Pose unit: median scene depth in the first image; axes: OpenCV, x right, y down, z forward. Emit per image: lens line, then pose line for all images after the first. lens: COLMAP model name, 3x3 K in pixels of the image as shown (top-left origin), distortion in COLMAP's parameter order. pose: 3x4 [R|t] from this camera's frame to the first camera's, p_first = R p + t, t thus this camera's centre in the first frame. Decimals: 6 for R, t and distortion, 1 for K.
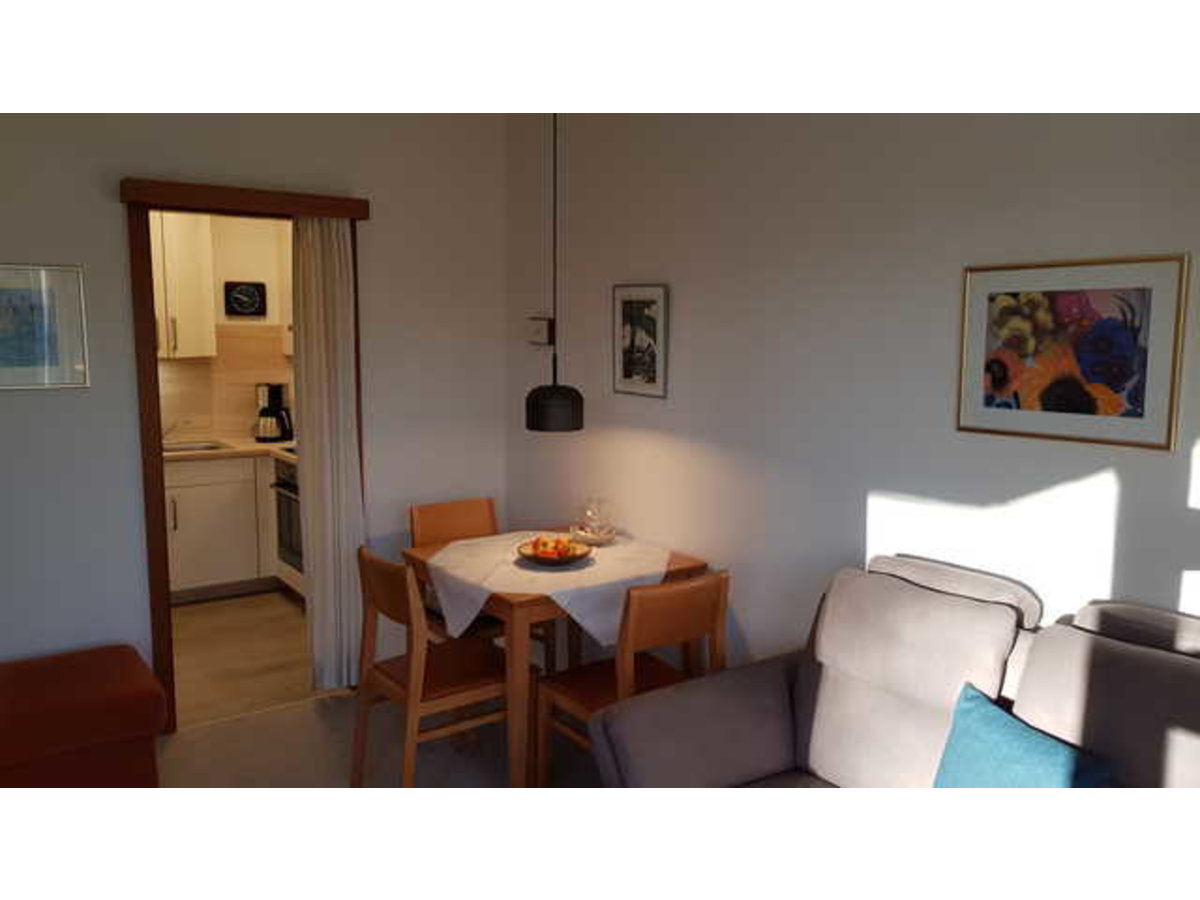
lens RADIAL K [[936.0, 0, 600.7], [0, 936.0, 445.9], [0, 0, 1]] dist [0.039756, -0.044051]
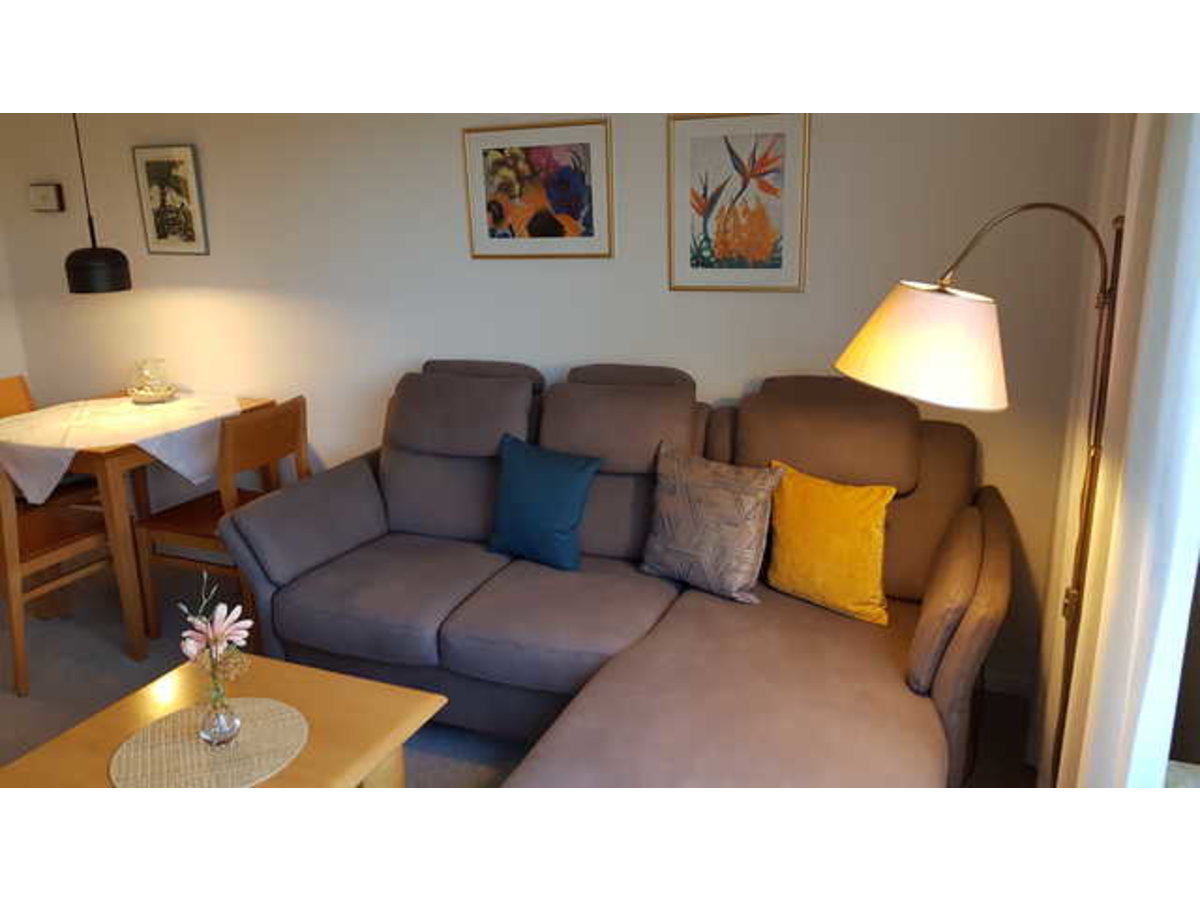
lens RADIAL K [[936.0, 0, 602.2], [0, 936.0, 447.4], [0, 0, 1]] dist [0.039756, -0.044051]
pose [[0.854085, -0.167732, 0.492347, -0.136929], [0.099701, 0.981818, 0.161531, 0.043497], [-0.510489, -0.088874, 0.855279, -0.207413]]
